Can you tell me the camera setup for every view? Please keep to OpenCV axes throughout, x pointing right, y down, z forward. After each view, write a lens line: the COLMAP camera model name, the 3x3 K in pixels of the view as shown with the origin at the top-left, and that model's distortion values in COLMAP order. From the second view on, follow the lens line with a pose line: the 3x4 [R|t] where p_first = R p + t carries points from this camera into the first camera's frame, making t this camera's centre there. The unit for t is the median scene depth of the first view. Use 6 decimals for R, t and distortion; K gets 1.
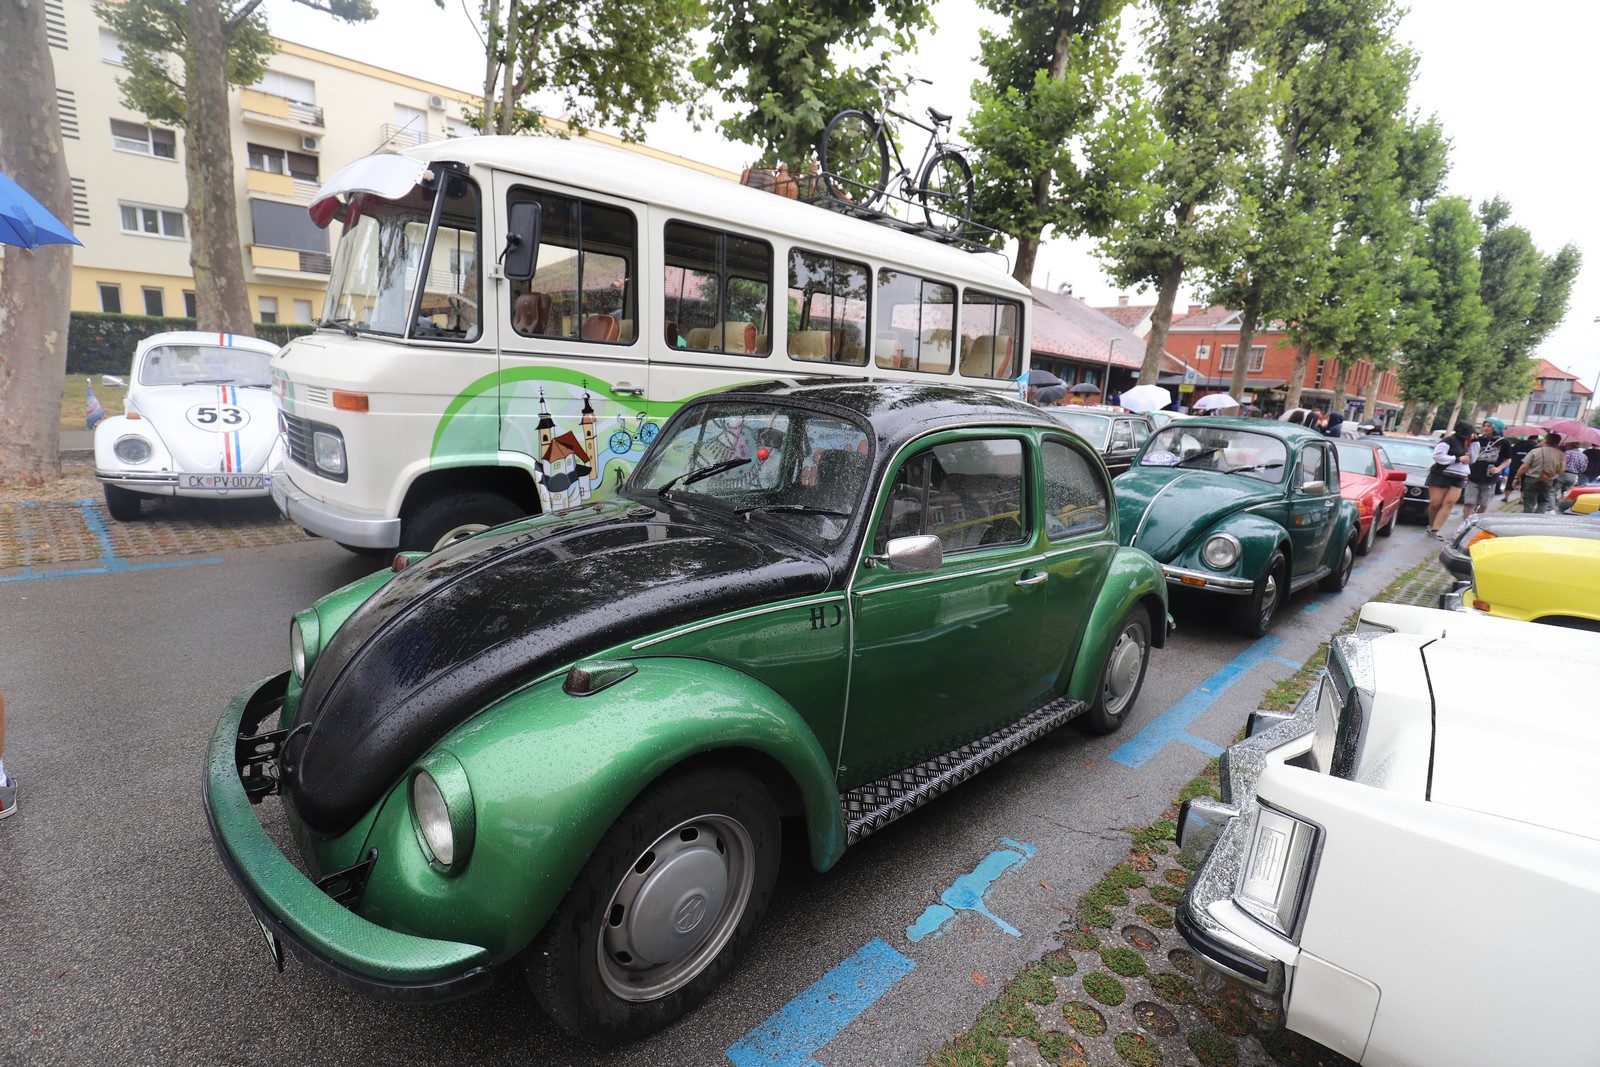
lens RADIAL K [[732.7, 0, 793.0], [0, 732.7, 546.1], [0, 0, 1]] dist [-0.038494, 0.007460]
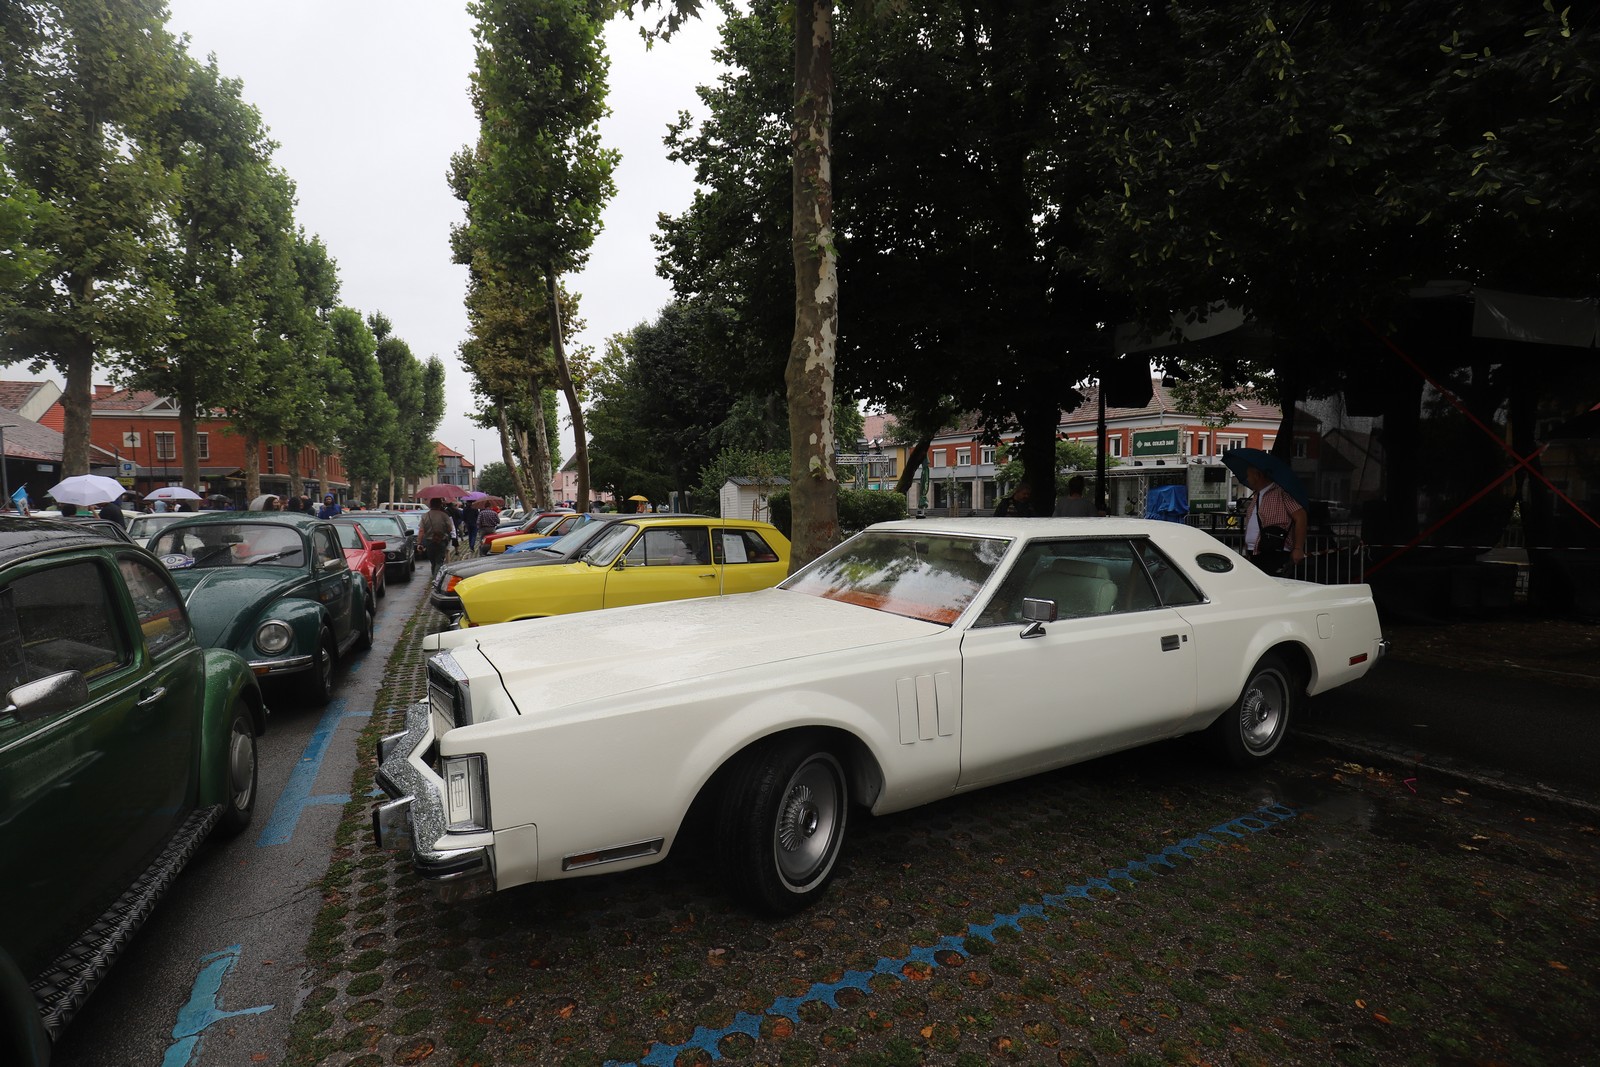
lens RADIAL K [[732.7, 0, 793.0], [0, 732.7, 546.1], [0, 0, 1]] dist [-0.038494, 0.007460]
pose [[0.315944, -0.130116, 0.939813, -0.024365], [0.236033, 0.970189, 0.054973, -0.000059], [-0.918949, 0.204459, 0.337237, -0.014548]]
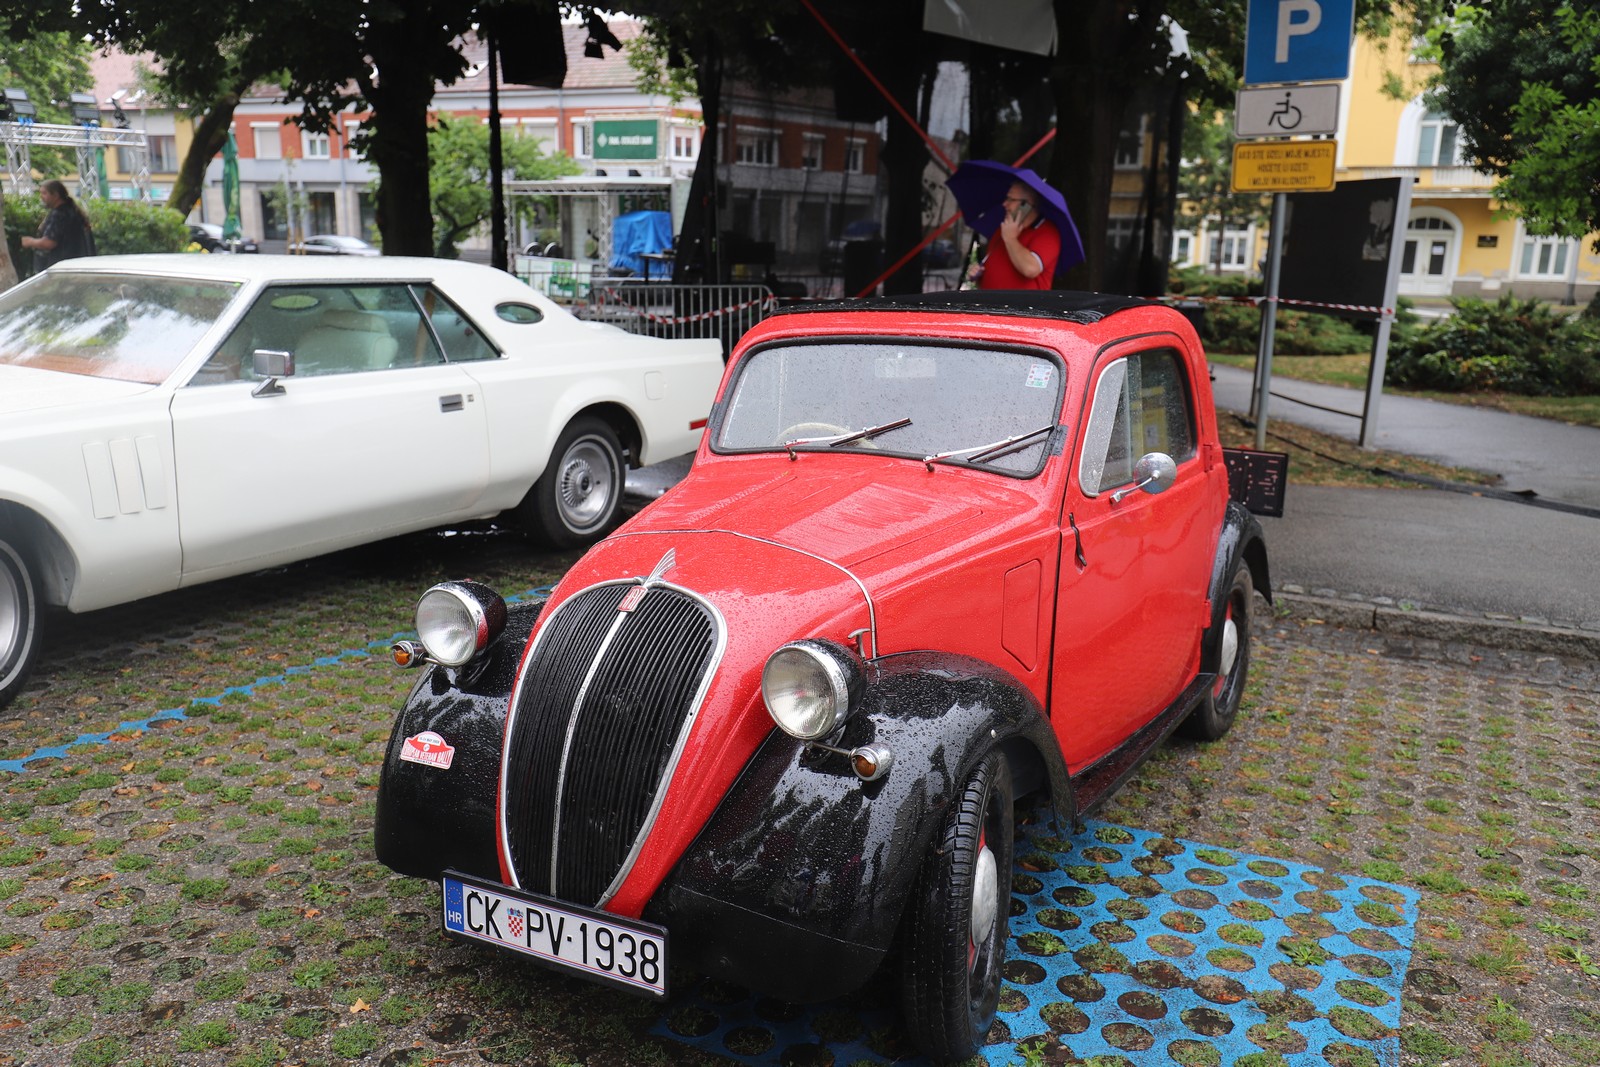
lens RADIAL K [[1336.2, 0, 800.0], [0, 1336.2, 533.5], [0, 0, 1]] dist [0.031550, -0.000010]
pose [[-0.228777, -0.283696, 0.931224, -0.132316], [0.180814, 0.927564, 0.327002, -0.000359], [-0.956539, 0.243189, -0.160909, -0.055868]]
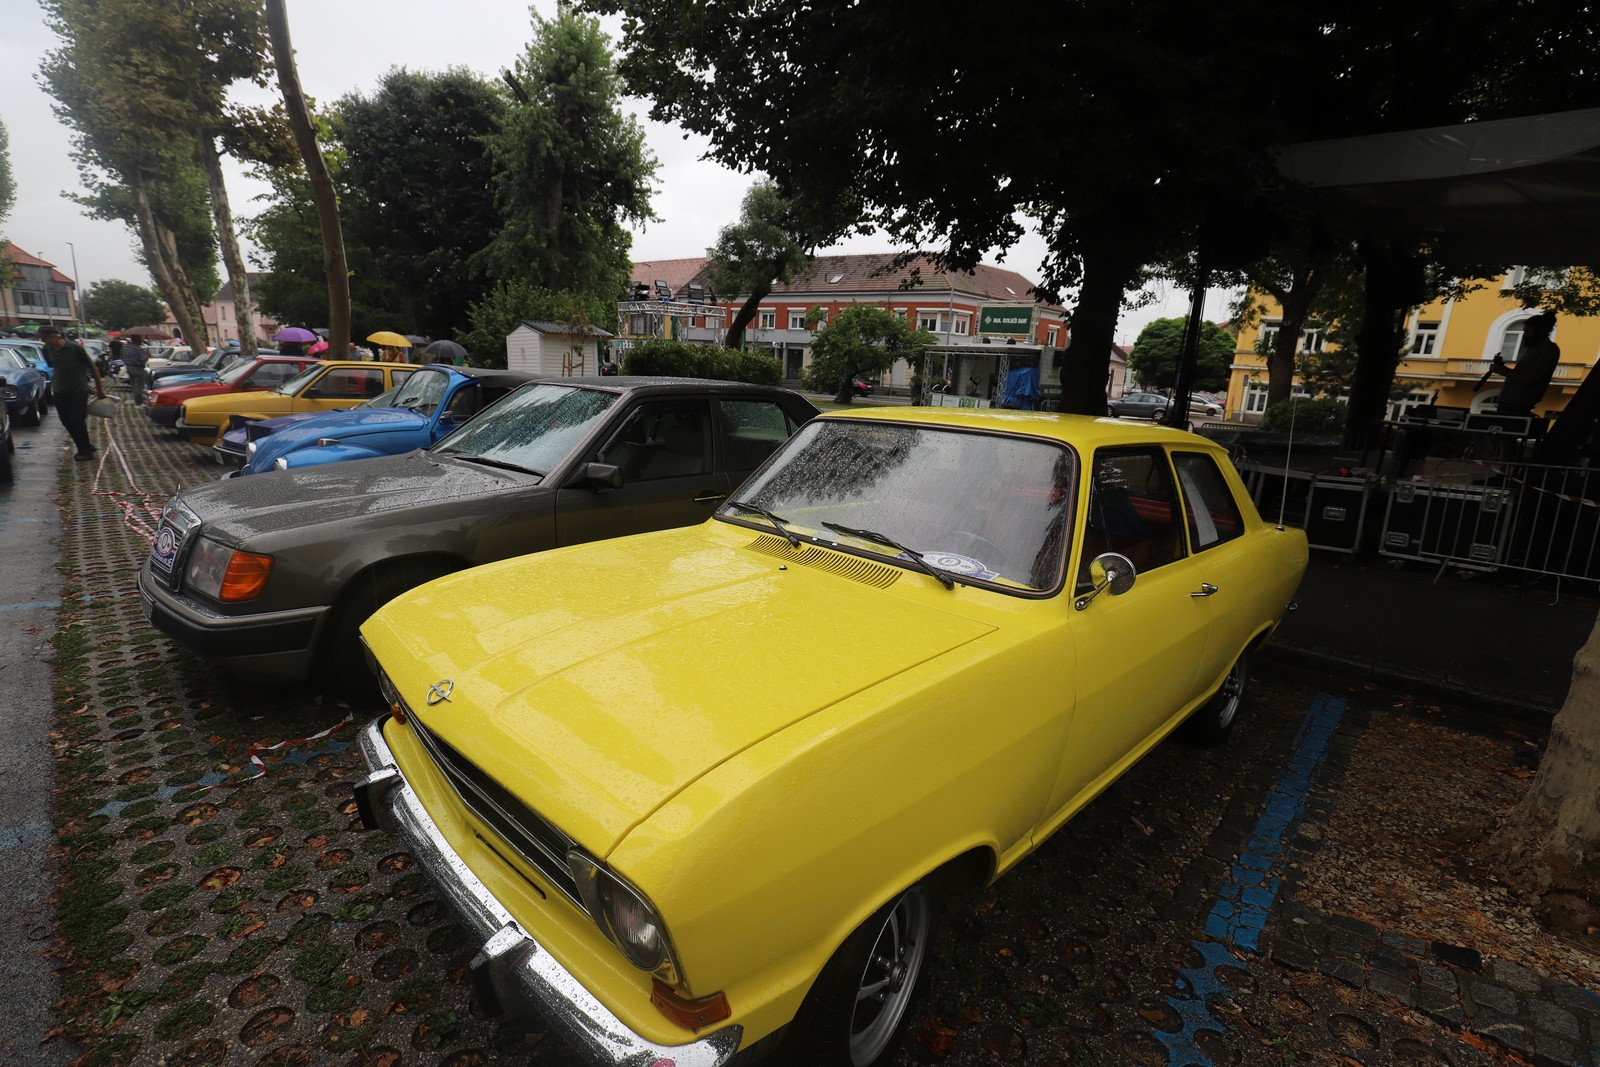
lens RADIAL K [[732.7, 0, 793.0], [0, 732.7, 546.1], [0, 0, 1]] dist [-0.038494, 0.007460]
pose [[-0.033444, -0.303374, 0.952285, 0.180825], [0.162348, 0.938514, 0.304688, -0.033027], [-0.986167, 0.164792, 0.017865, 0.212986]]
